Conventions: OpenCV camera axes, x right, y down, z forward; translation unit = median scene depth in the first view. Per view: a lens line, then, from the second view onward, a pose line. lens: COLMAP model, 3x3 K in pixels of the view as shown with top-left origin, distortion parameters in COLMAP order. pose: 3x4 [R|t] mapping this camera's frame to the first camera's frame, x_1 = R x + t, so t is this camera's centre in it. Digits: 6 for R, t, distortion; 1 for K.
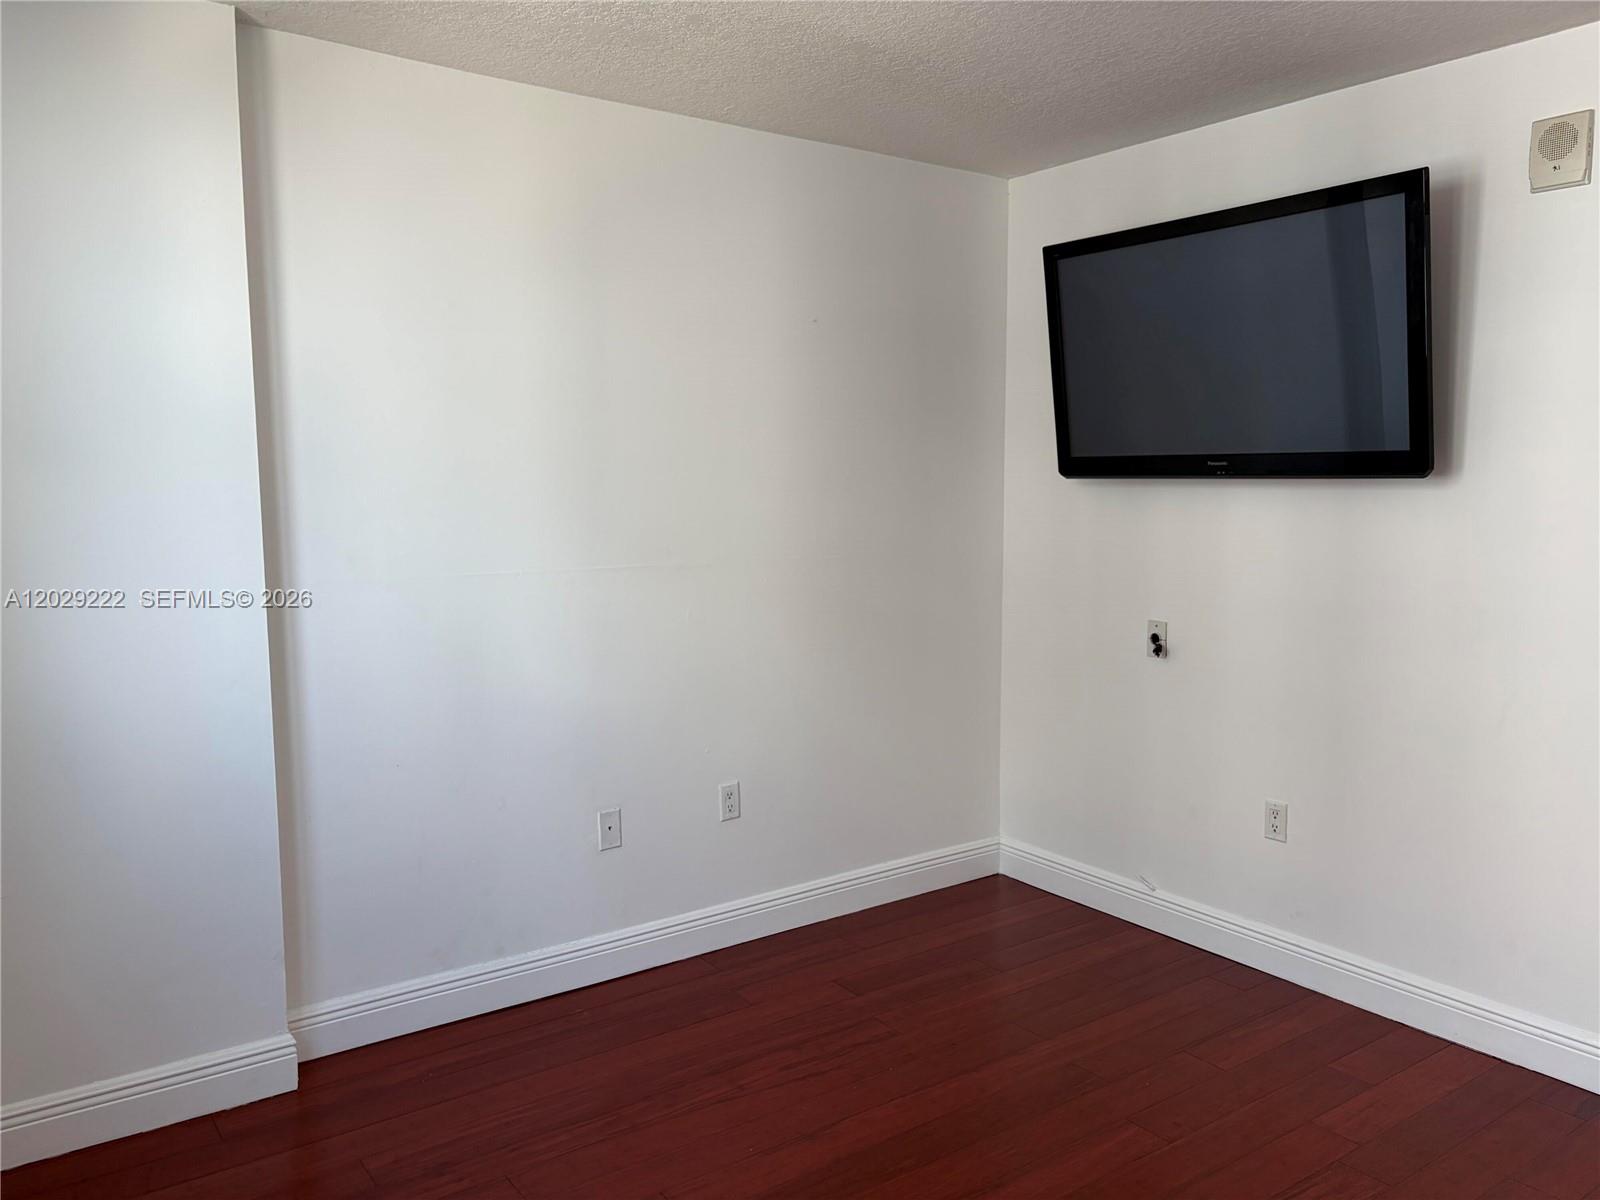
lens RADIAL K [[1221.8, 0, 800.3], [0, 1221.8, 590.2], [0, 0, 1]] dist [0.052107, -0.053683]
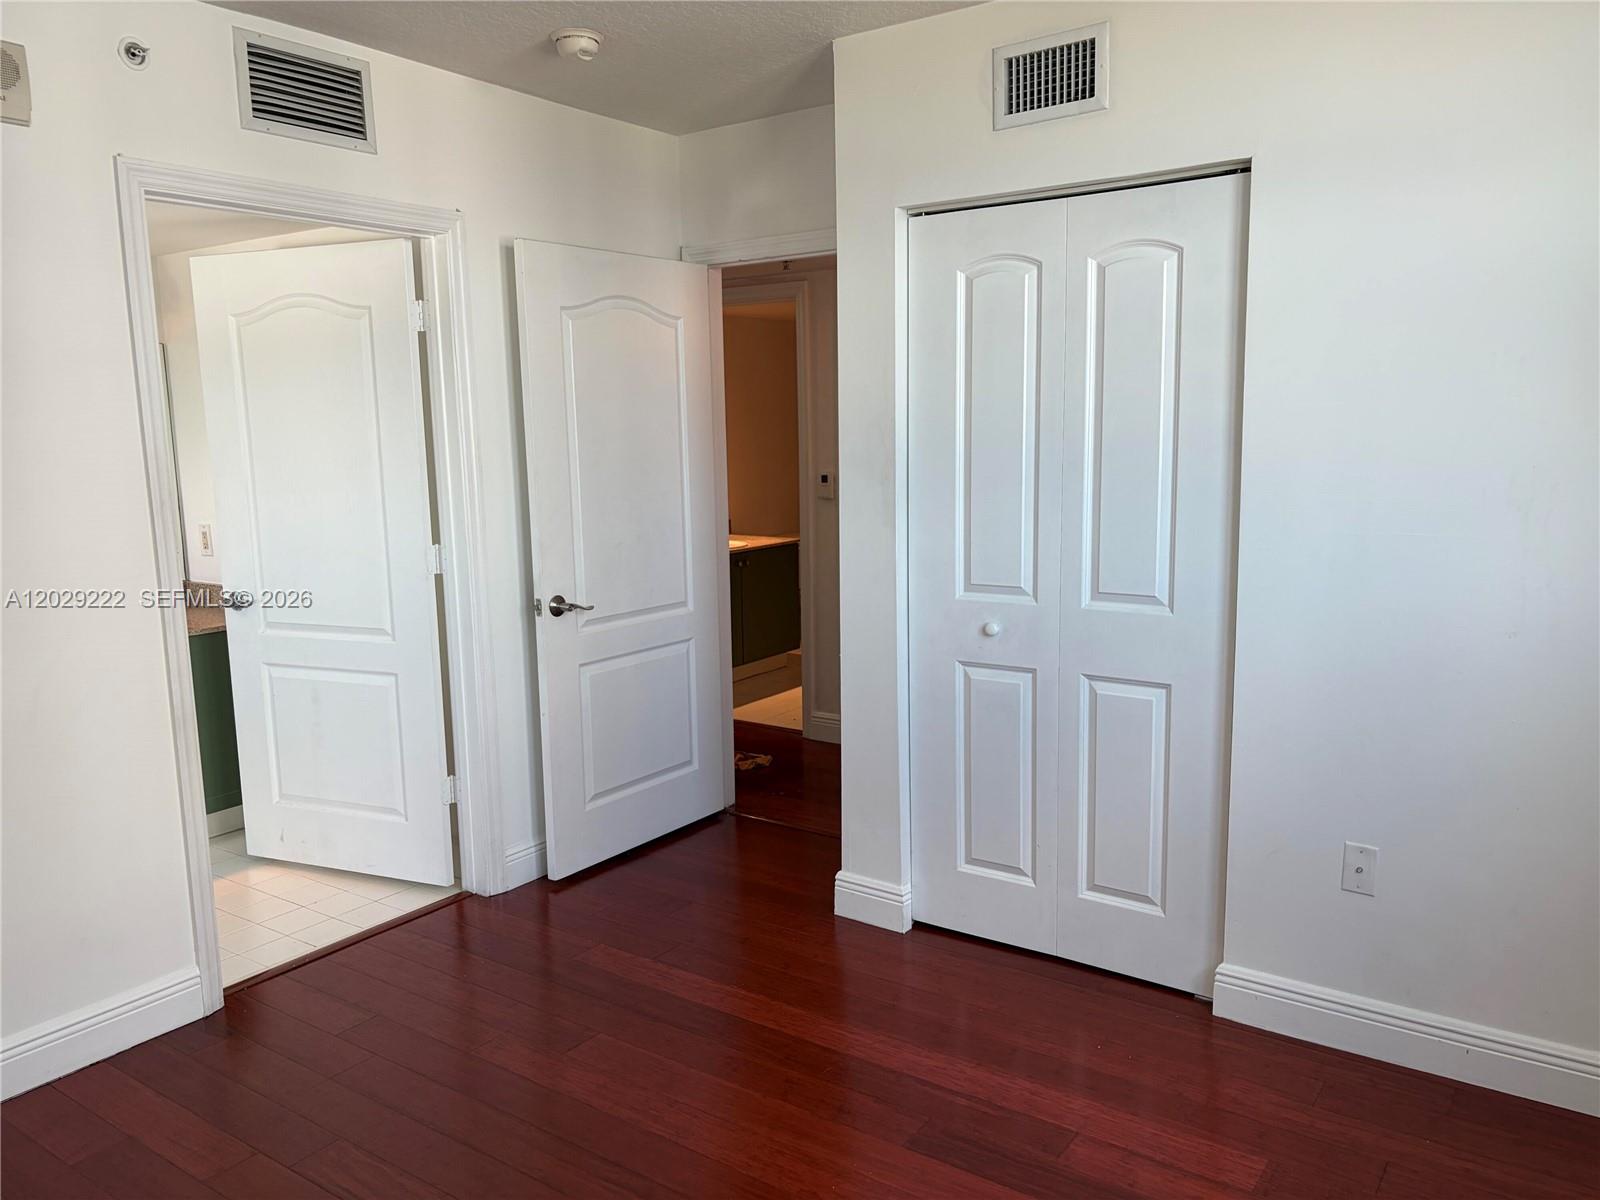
lens RADIAL K [[1221.8, 0, 795.7], [0, 1221.8, 612.9], [0, 0, 1]] dist [0.052107, -0.053683]
pose [[-0.325622, -0.136739, 0.935560, -0.383983], [0.105641, 0.978030, 0.179715, -0.059850], [-0.939580, 0.157353, -0.304023, 0.636009]]
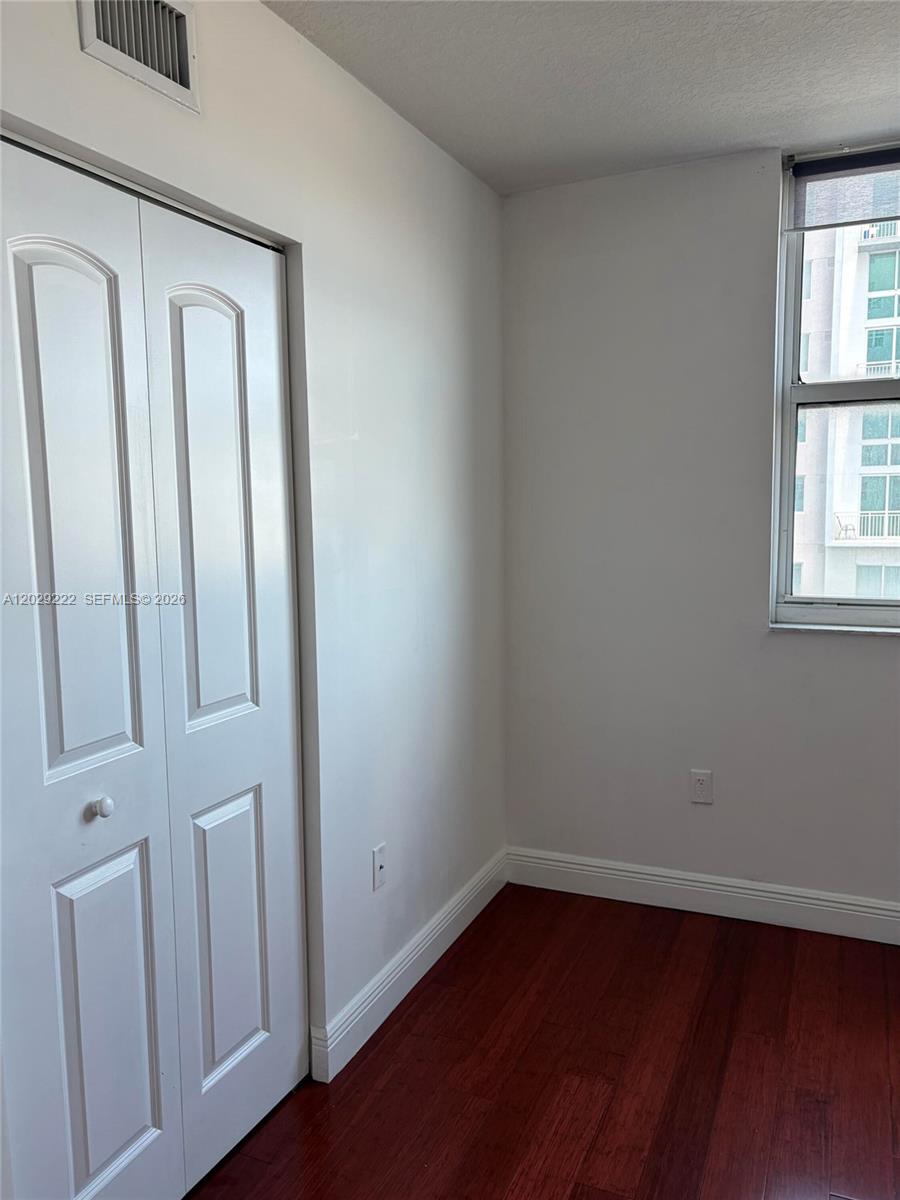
lens RADIAL K [[916.3, 0, 456.0], [0, 916.3, 599.9], [0, 0, 1]] dist [0.052107, -0.053683]
pose [[-0.861517, 0.069498, -0.502949, 0.491408], [-0.033847, 0.980523, 0.193468, -0.062853], [0.506599, 0.183700, -0.842385, 0.676580]]
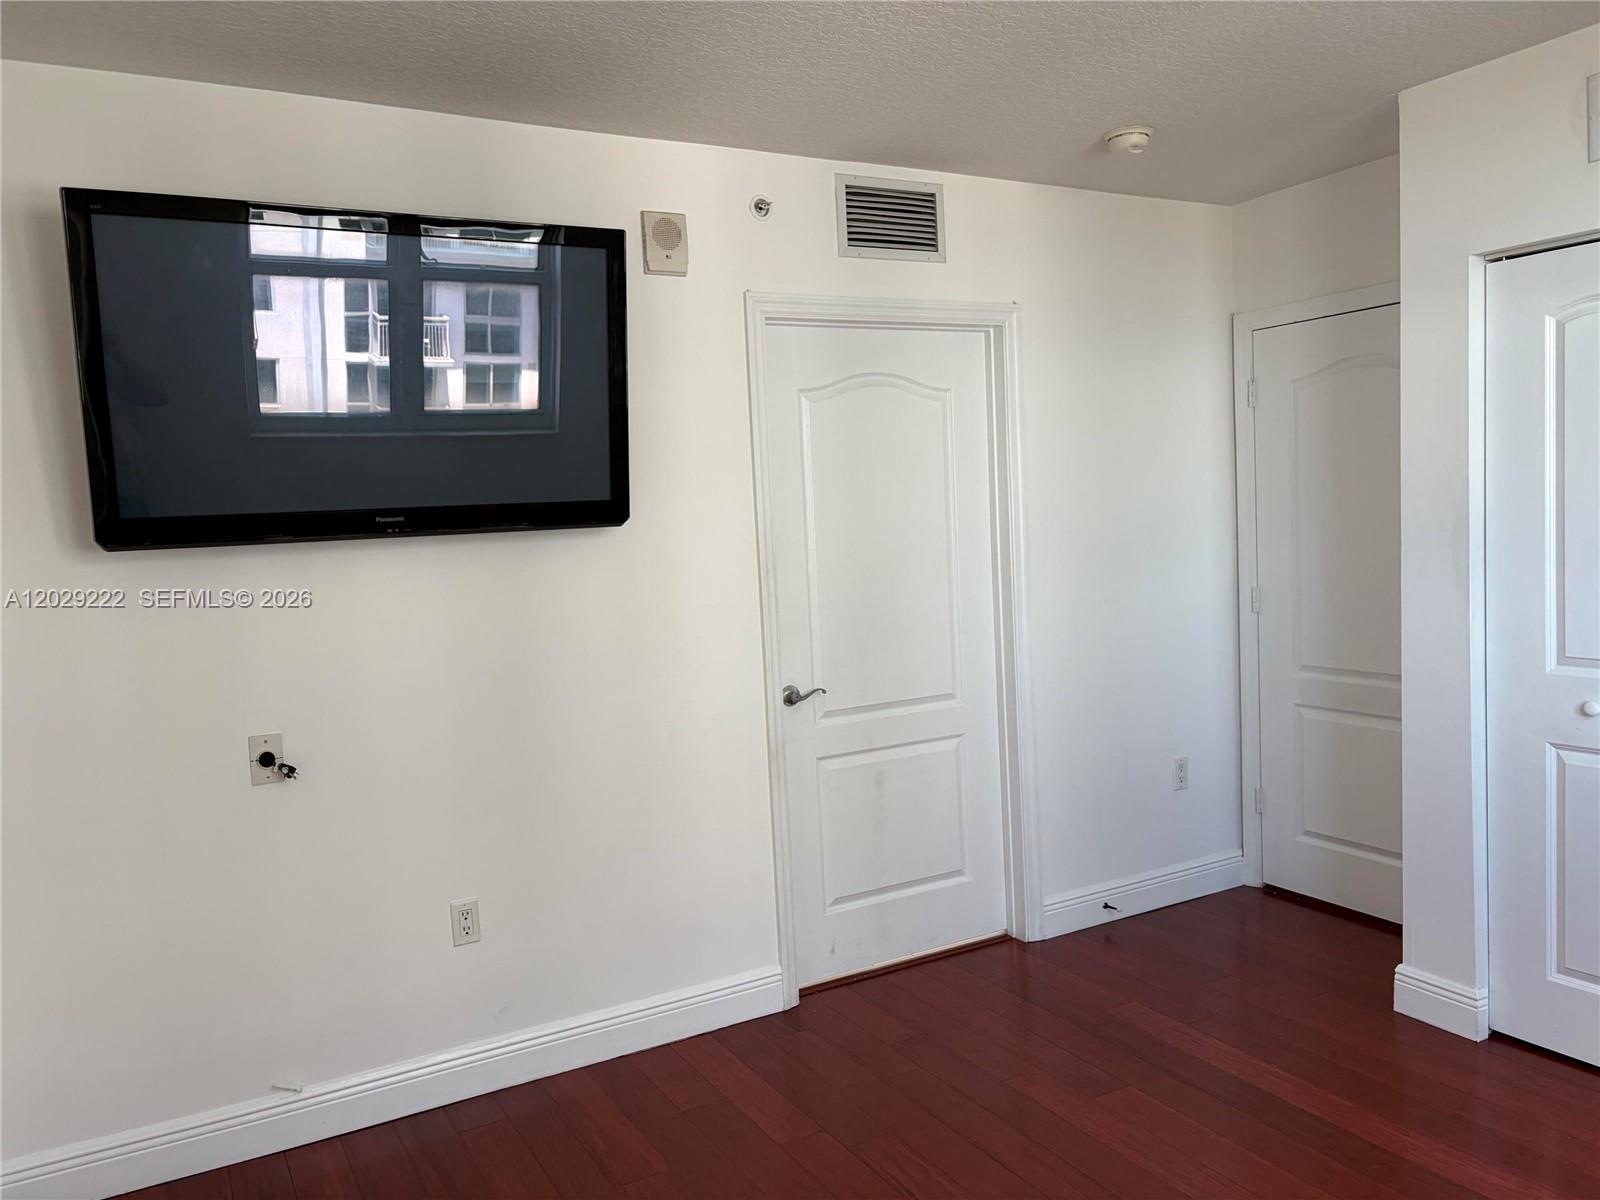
lens RADIAL K [[1221.8, 0, 798.8], [0, 1221.8, 606.9], [0, 0, 1]] dist [0.052107, -0.053683]
pose [[0.107579, -0.083487, 0.990685, -0.442124], [0.138031, 0.988072, 0.068278, -0.063028], [-0.984568, 0.129400, 0.117819, 0.633940]]
